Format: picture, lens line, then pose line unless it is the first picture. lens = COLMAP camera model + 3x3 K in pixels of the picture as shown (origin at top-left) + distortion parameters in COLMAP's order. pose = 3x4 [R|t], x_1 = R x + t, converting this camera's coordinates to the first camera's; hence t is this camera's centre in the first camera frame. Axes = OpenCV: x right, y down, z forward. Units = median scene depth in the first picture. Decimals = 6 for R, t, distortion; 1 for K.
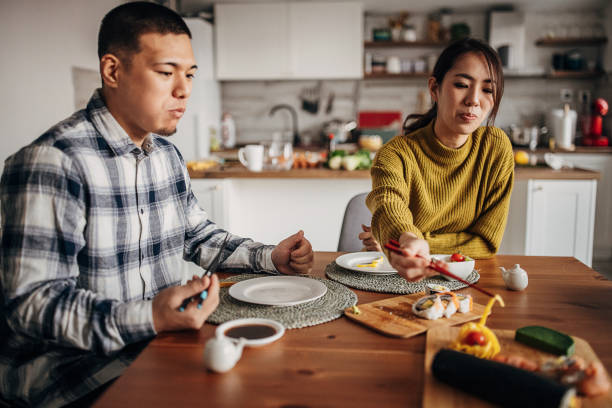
lens RADIAL K [[620.8, 0, 299.7], [0, 620.8, 194.1], [0, 0, 1]] dist [0.002823, -0.009288]
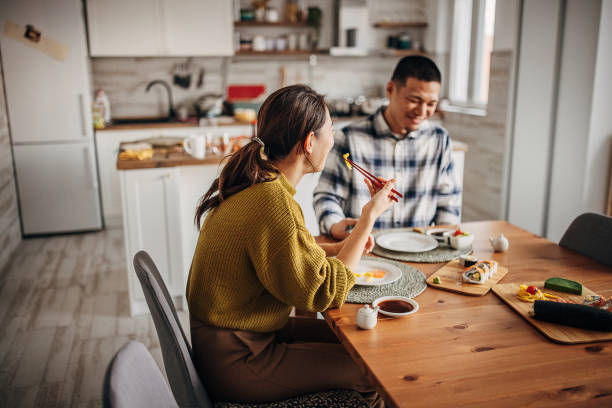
lens RADIAL K [[599.0, 0, 305.6], [0, 599.0, 203.7], [0, 0, 1]] dist [0.004091, -0.003664]
pose [[0.933058, -0.085875, 0.349326, -0.179550], [0.047994, 0.992124, 0.115700, -0.046087], [-0.356510, -0.091189, 0.929831, -0.052663]]
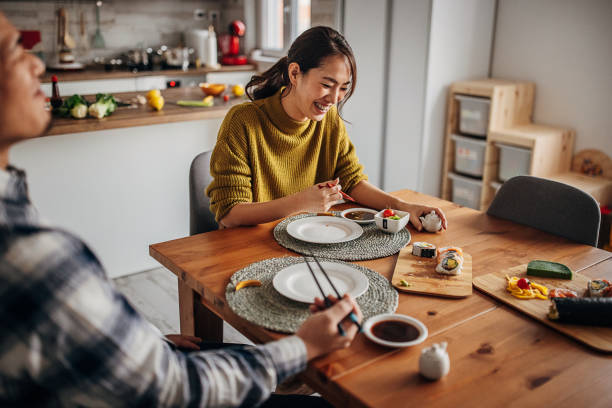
lens RADIAL K [[621.4, 0, 306.0], [0, 621.4, 204.0], [0, 0, 1]] dist [-0.002077, -0.027883]
pose [[0.731859, -0.188784, 0.654785, -0.199401], [0.068144, 0.976319, 0.205322, -0.052382], [-0.678041, -0.105647, 0.727392, 0.083388]]
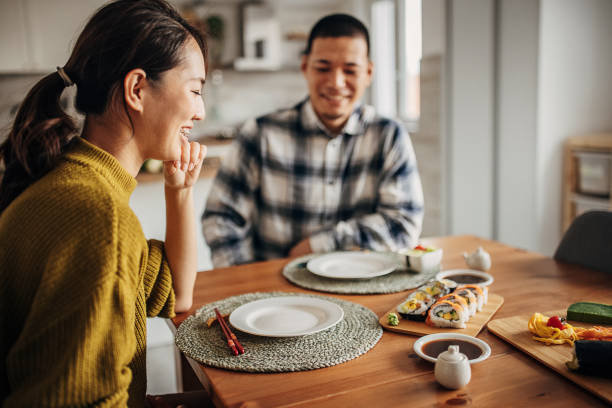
lens RADIAL K [[621.4, 0, 306.0], [0, 621.4, 204.0], [0, 0, 1]] dist [-0.002077, -0.027883]
pose [[0.875503, -0.101269, 0.472482, -0.114697], [0.090583, 0.994854, 0.045382, -0.009406], [-0.474646, 0.003067, 0.880171, 0.070141]]
